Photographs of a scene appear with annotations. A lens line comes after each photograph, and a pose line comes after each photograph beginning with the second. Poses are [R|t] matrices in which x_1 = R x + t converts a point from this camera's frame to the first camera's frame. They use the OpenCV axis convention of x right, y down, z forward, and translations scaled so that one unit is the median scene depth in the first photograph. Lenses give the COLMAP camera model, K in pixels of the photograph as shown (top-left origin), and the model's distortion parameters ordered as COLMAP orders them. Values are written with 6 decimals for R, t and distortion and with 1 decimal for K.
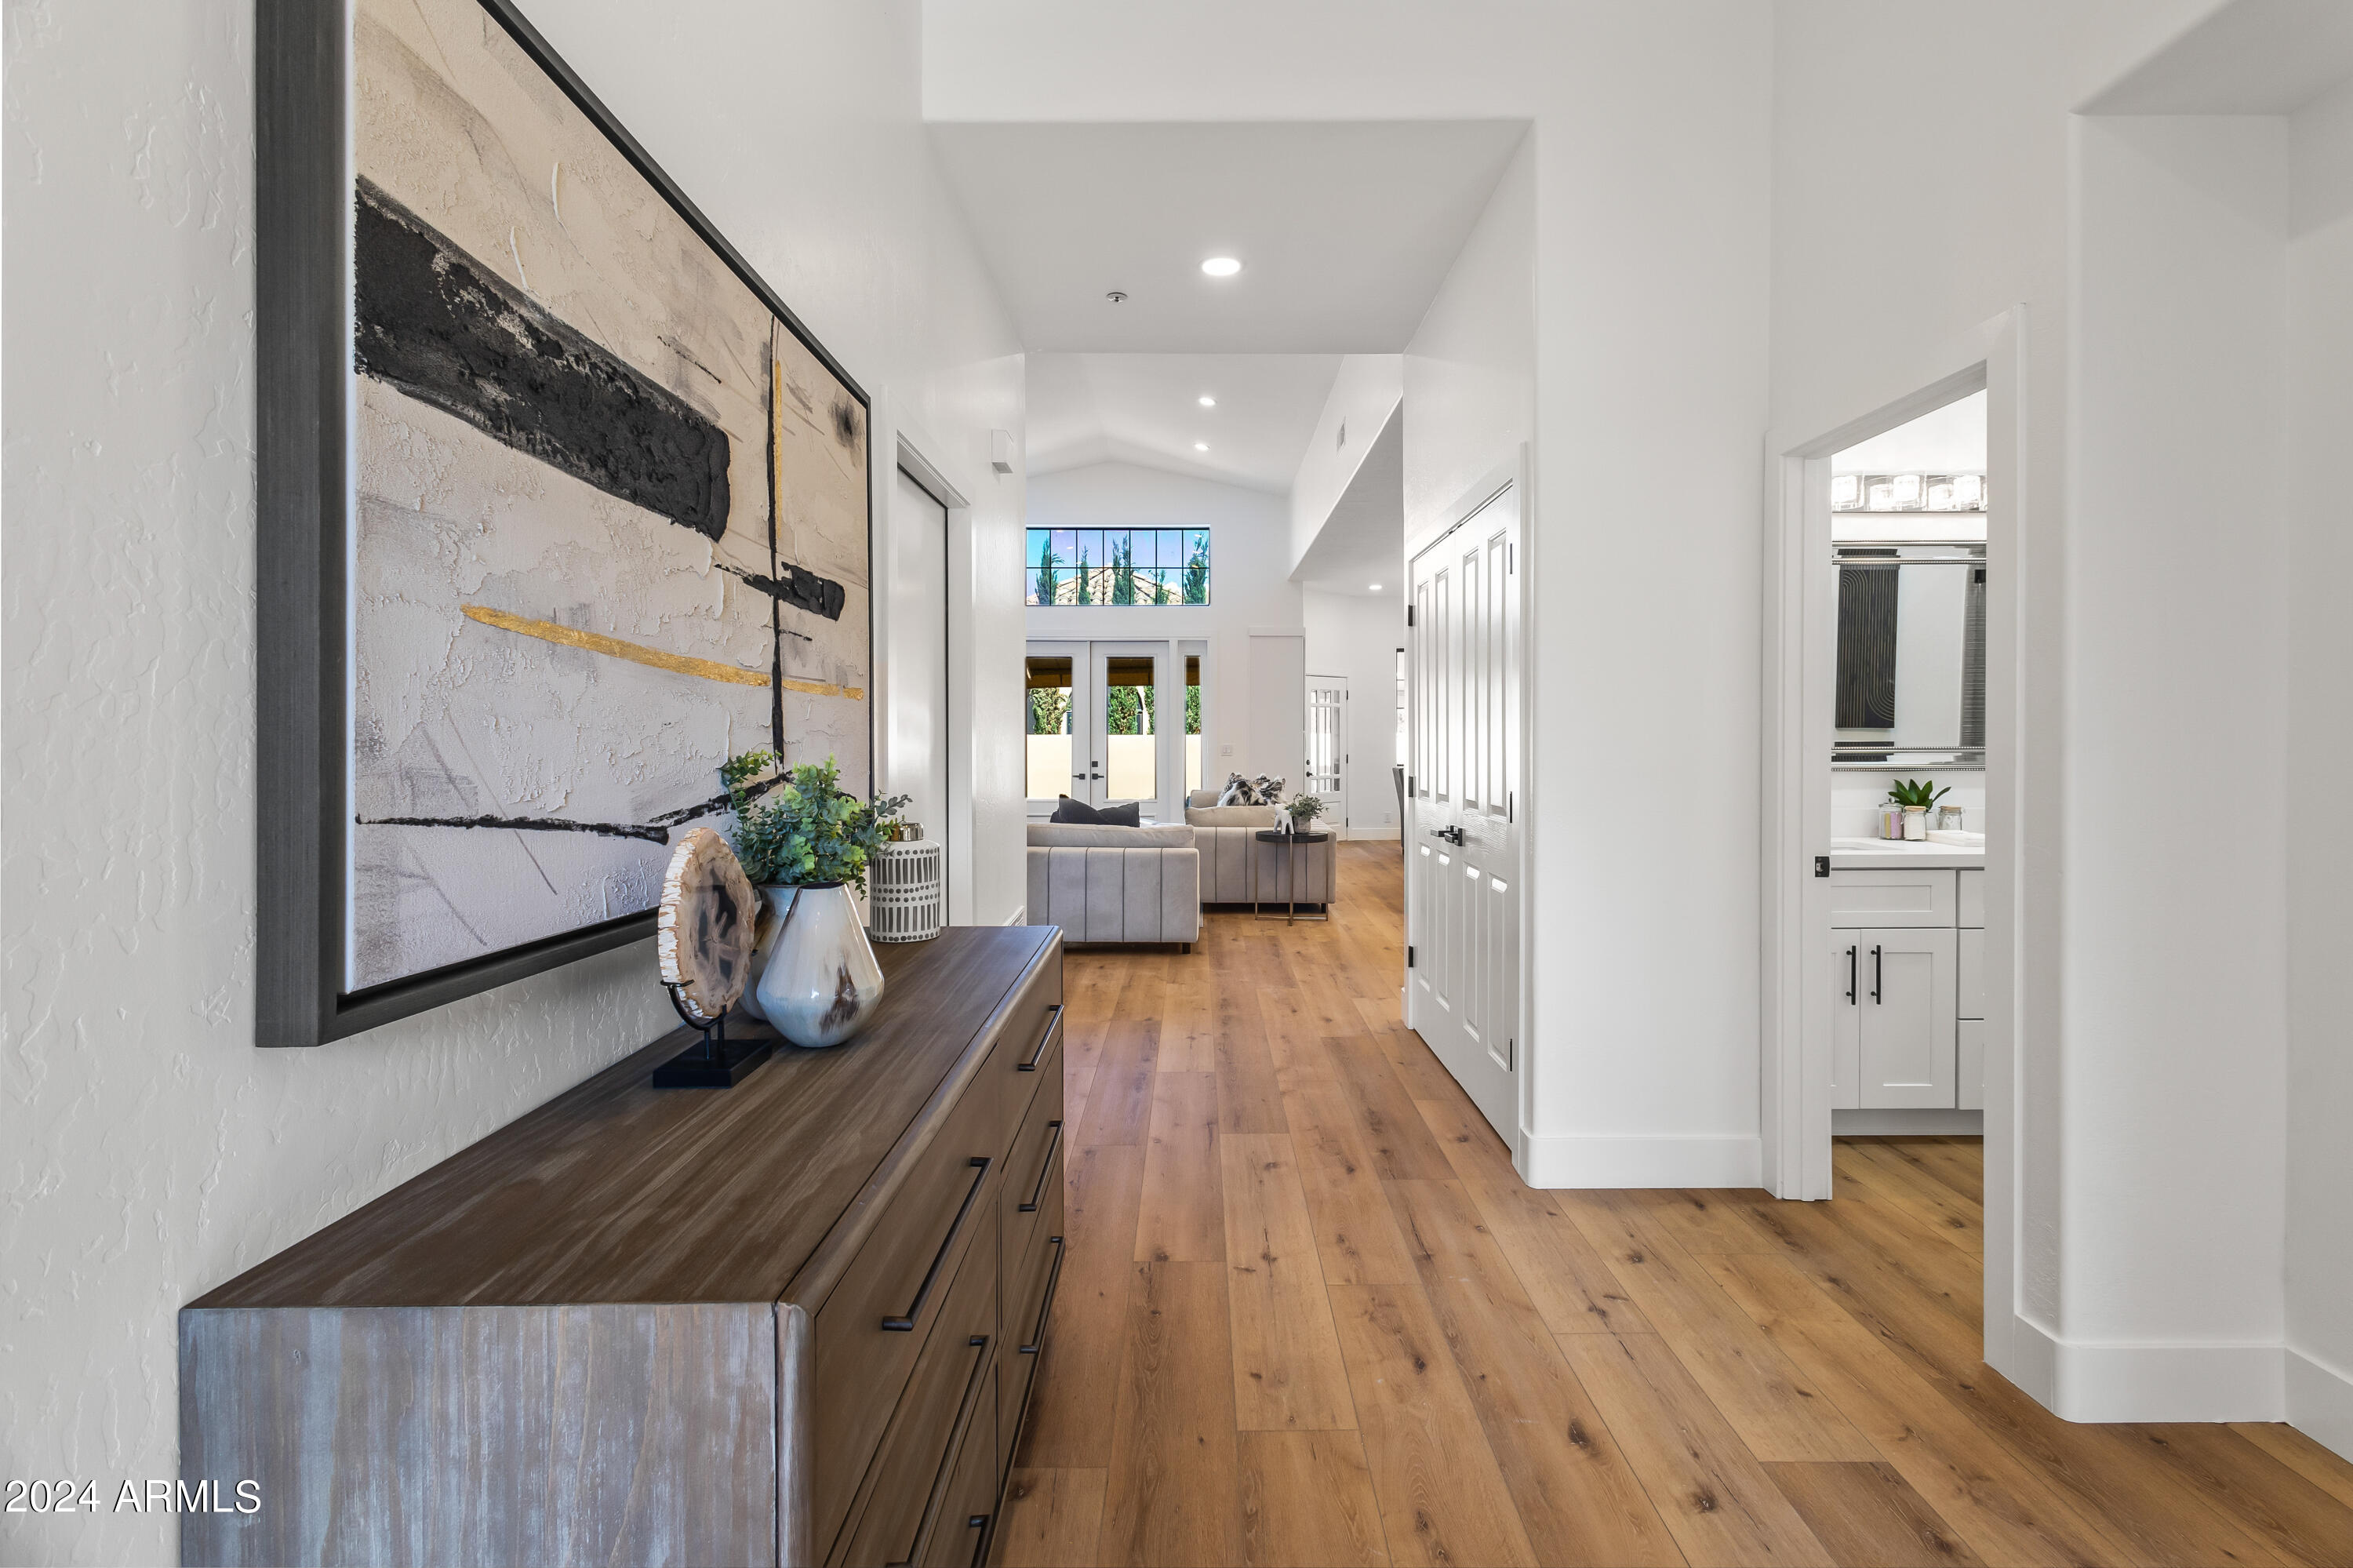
lens RADIAL K [[1106.8, 0, 1189.9], [0, 1106.8, 743.0], [0, 0, 1]] dist [0.000108, -0.000351]
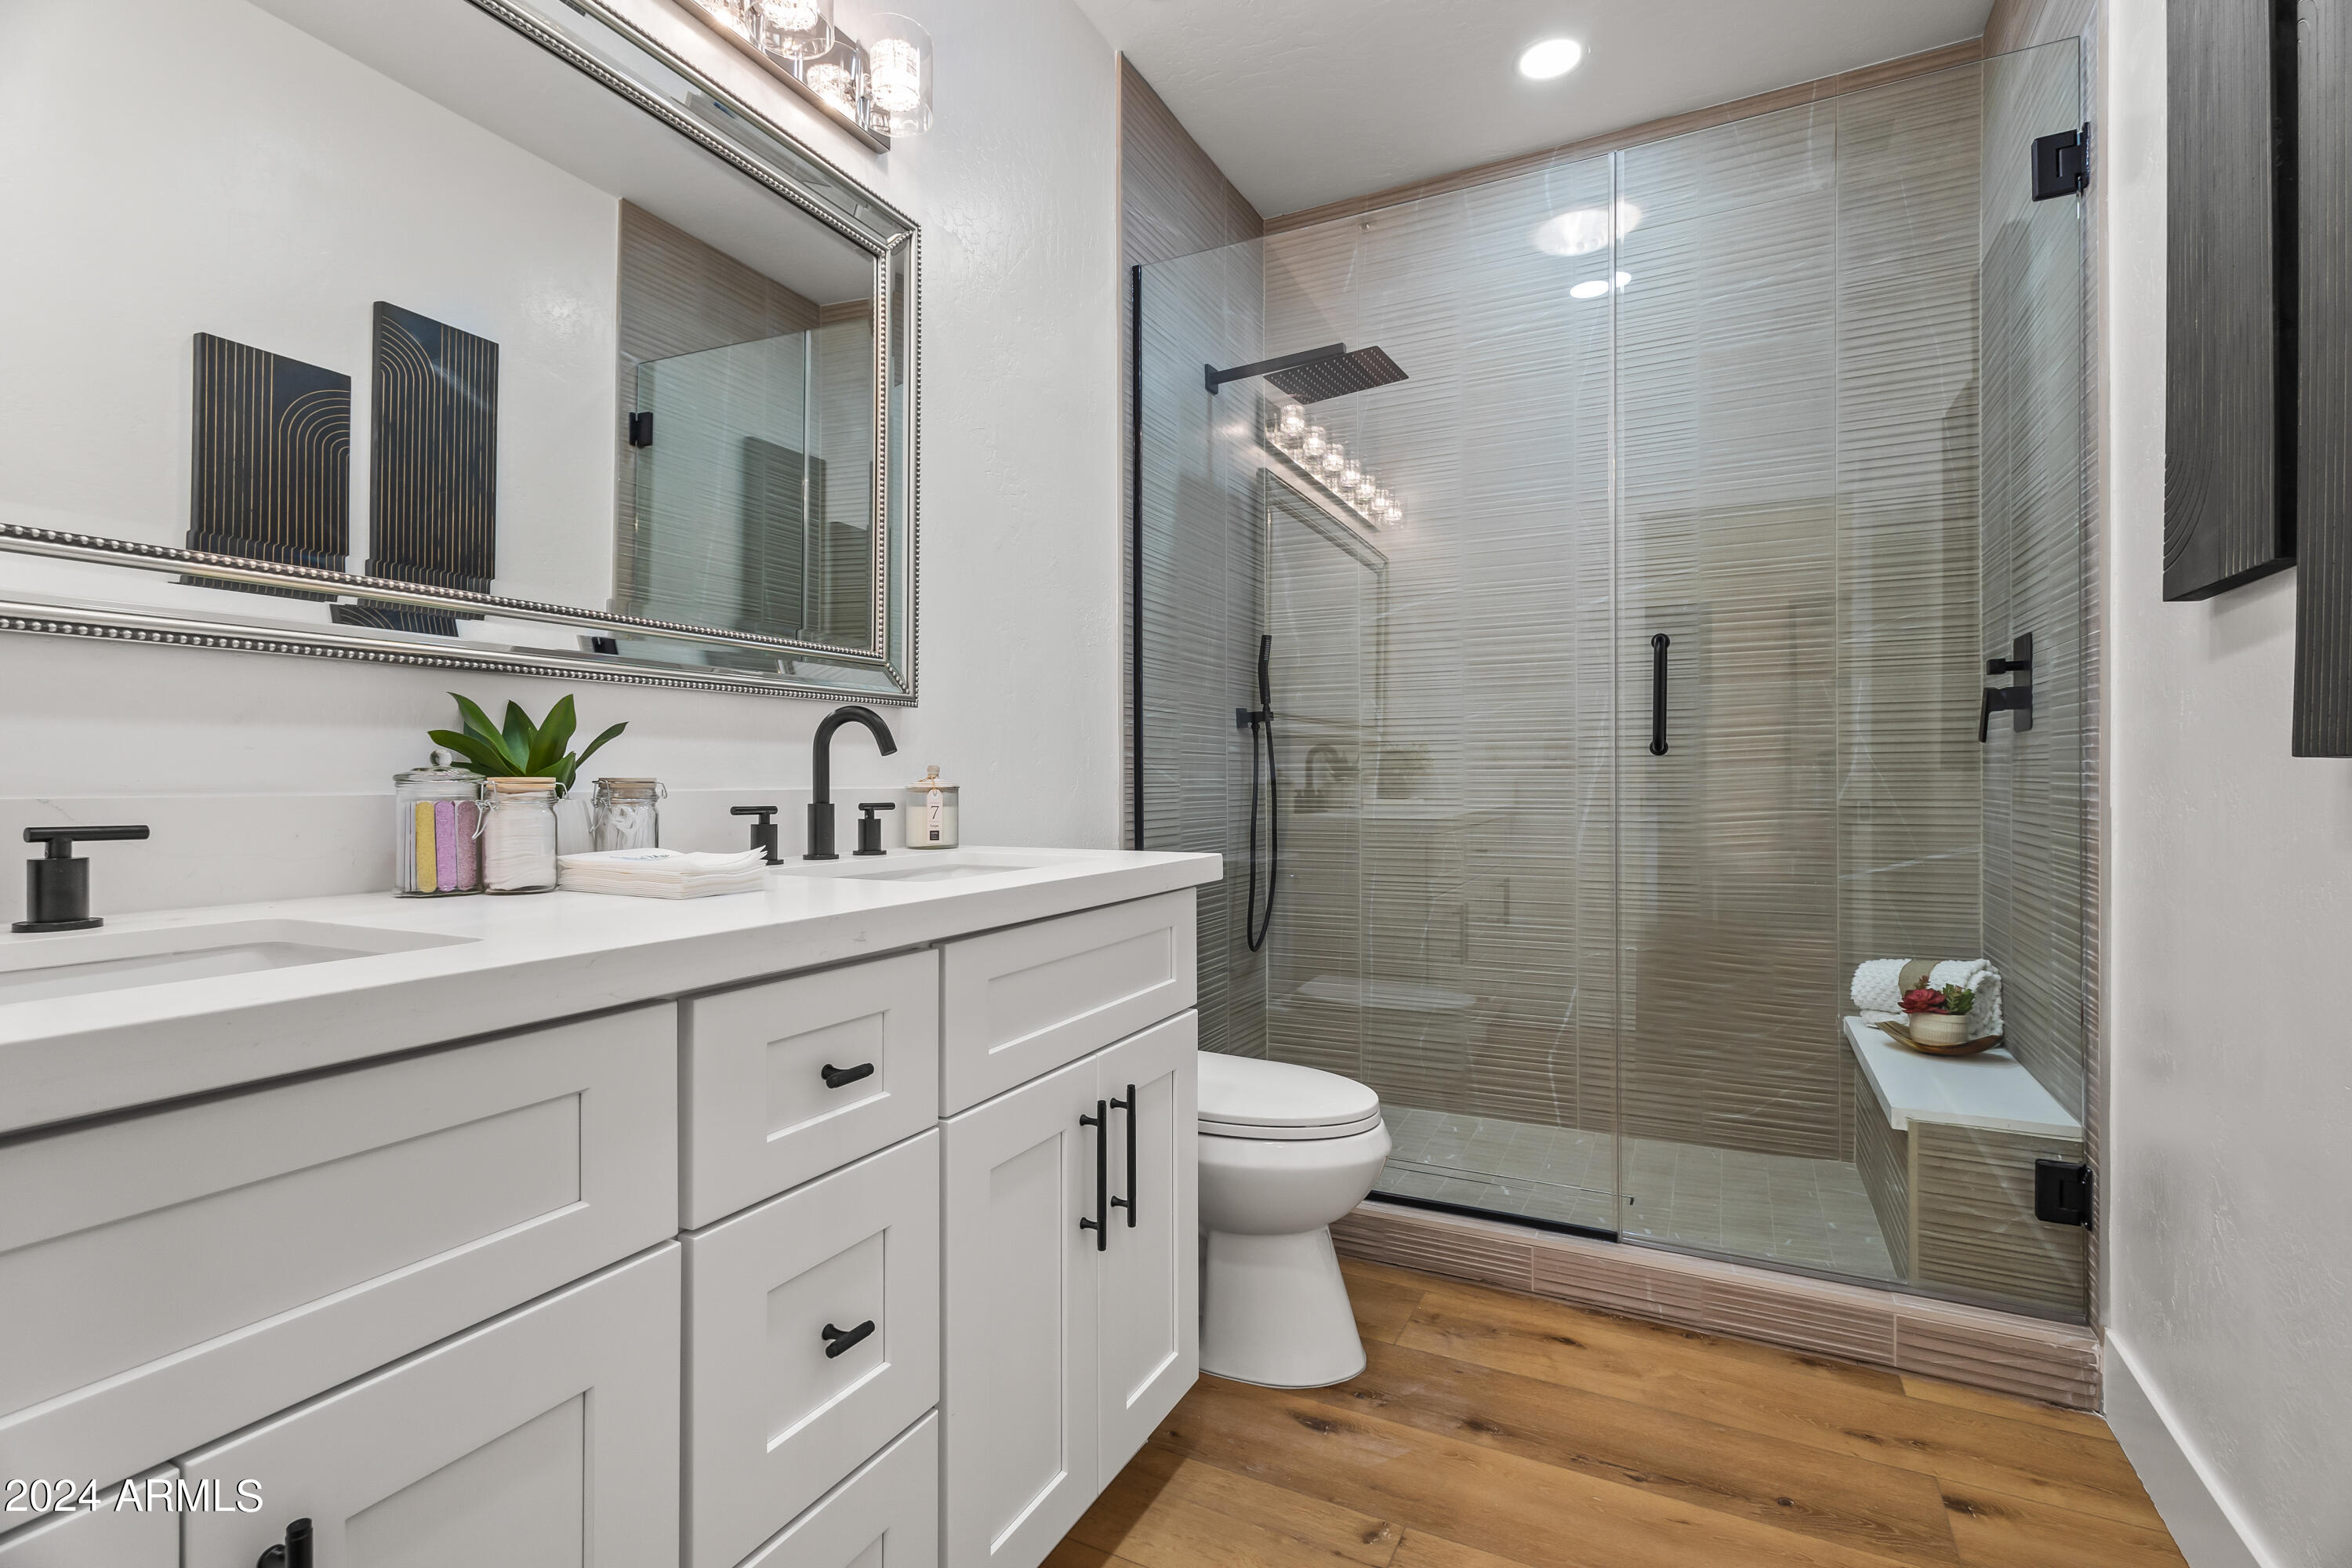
lens RADIAL K [[1078.6, 0, 1168.4], [0, 1078.6, 791.6], [0, 0, 1]] dist [0.009735, 0.000779]
pose [[0.448709, -0.003900, 0.893669, 0.468949], [0.005637, 0.999983, 0.001534, 0.061275], [-0.893660, 0.004349, 0.448723, 0.707411]]
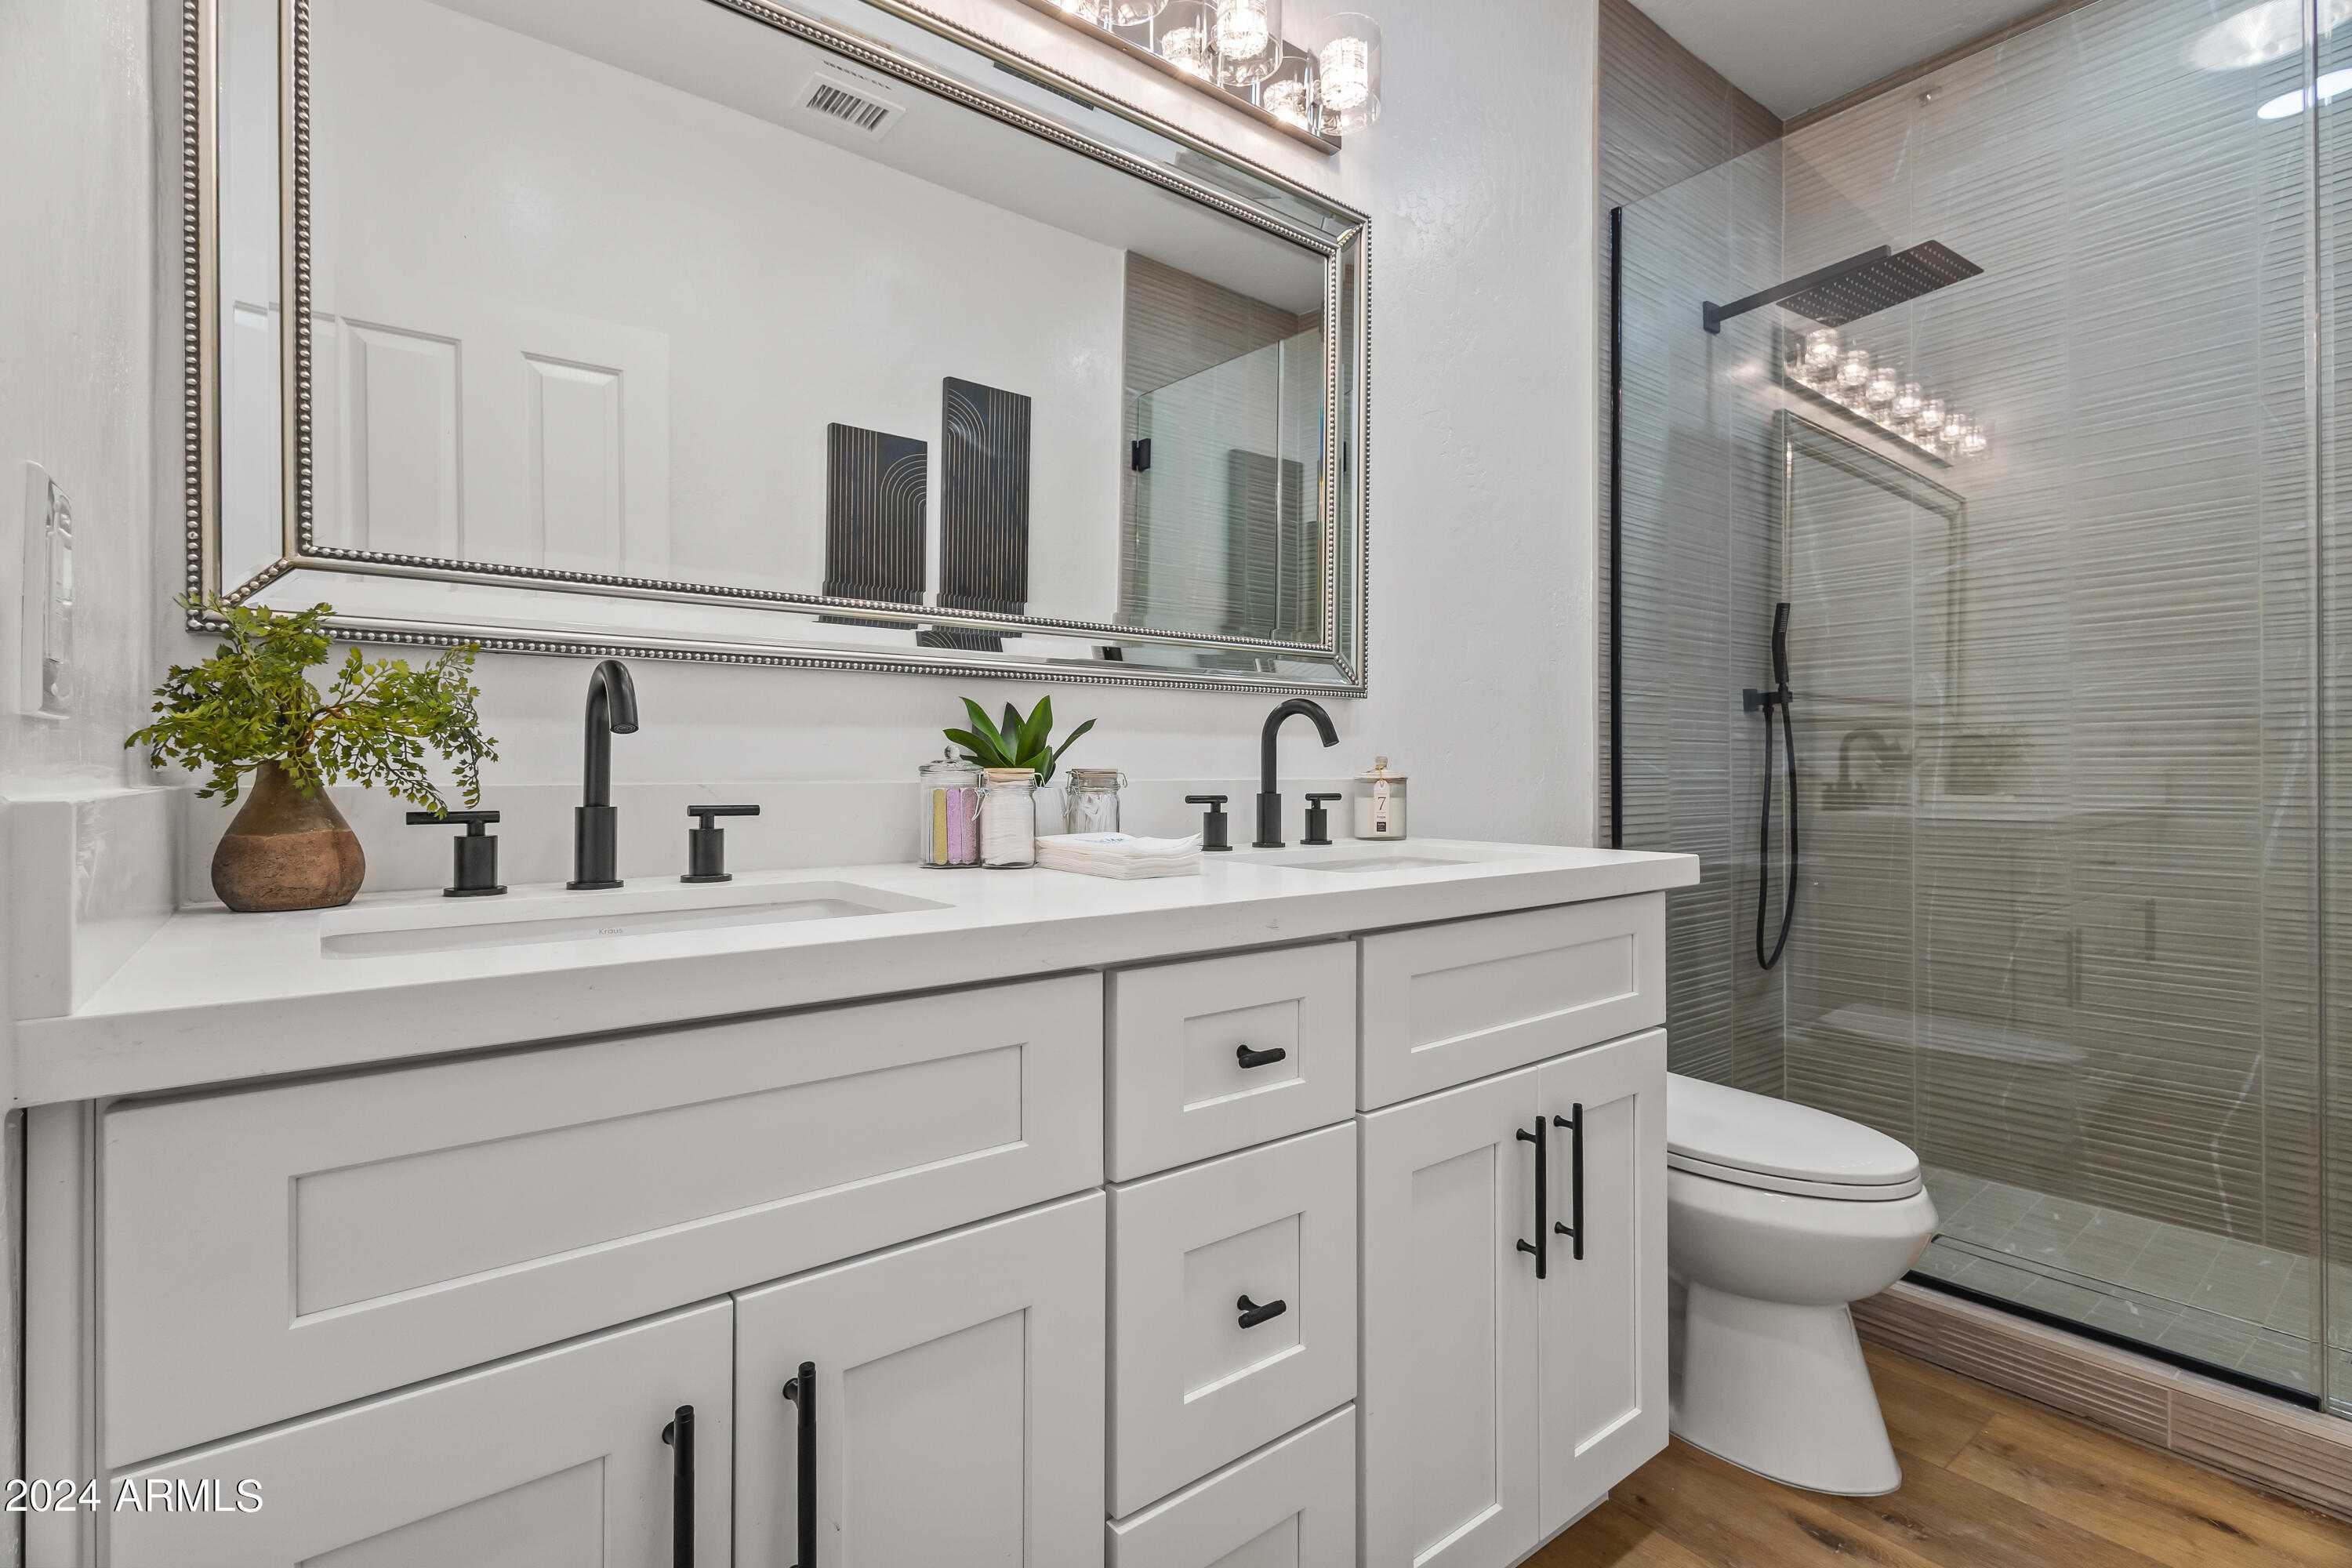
lens RADIAL K [[1085.6, 0, 1182.7], [0, 1085.6, 779.6], [0, 0, 1]] dist [0.013720, -0.004193]
pose [[0.784848, 0.001347, 0.619686, 0.483446], [0.000356, 0.999996, -0.002624, 0.061286], [-0.619688, 0.002280, 0.784845, 0.694033]]
